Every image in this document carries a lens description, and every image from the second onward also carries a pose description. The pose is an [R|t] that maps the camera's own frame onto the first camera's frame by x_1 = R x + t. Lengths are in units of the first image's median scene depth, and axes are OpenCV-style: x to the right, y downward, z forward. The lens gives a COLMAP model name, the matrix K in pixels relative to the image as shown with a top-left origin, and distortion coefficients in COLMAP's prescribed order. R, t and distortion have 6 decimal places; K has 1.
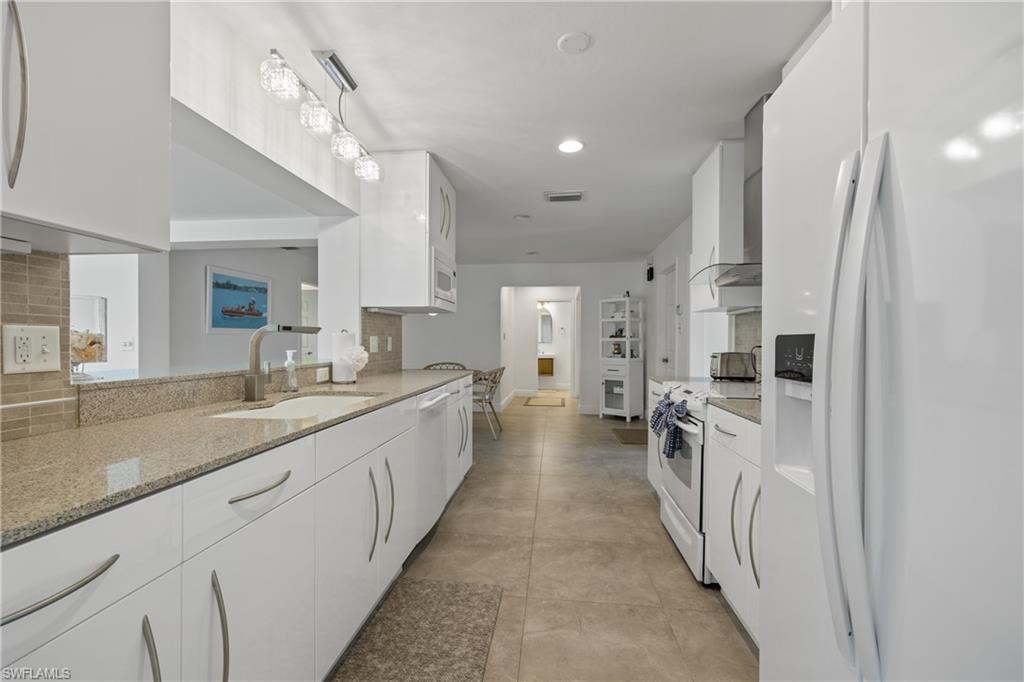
lens RADIAL K [[431.9, 0, 511.4], [0, 431.9, 343.1], [0, 0, 1]] dist [-0.001480, -0.000011]
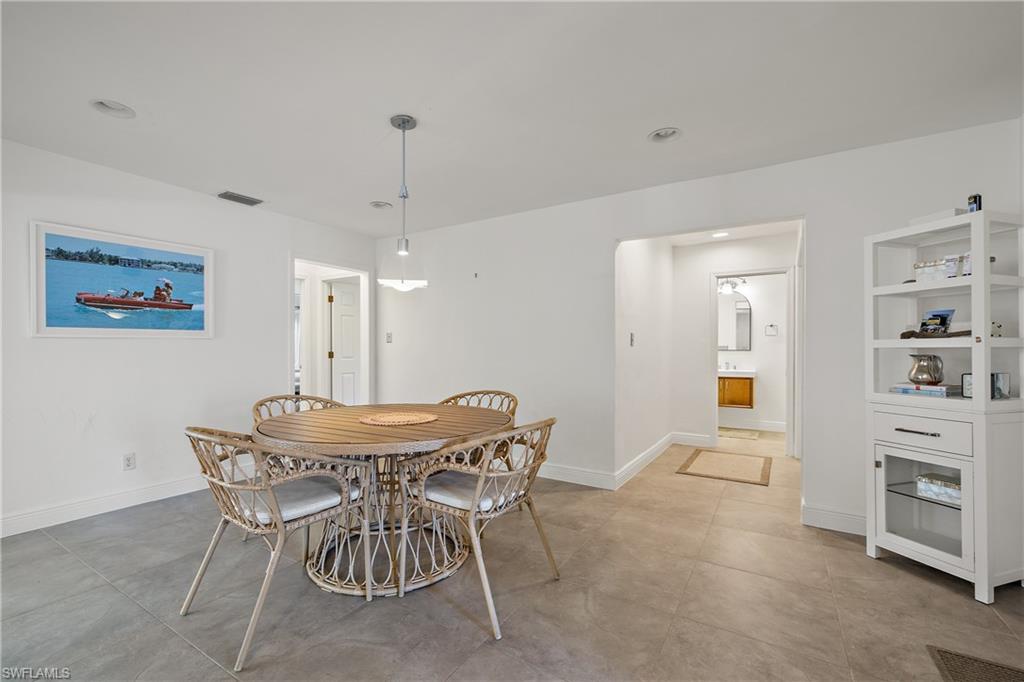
lens RADIAL K [[434.1, 0, 510.5], [0, 434.1, 344.3], [0, 0, 1]] dist [0.002463, 0.000350]
pose [[0.898874, -0.005732, -0.438169, 0.096058], [0.000831, 0.999935, -0.011376, -0.003710], [0.438205, 0.009861, 0.898821, 0.542475]]
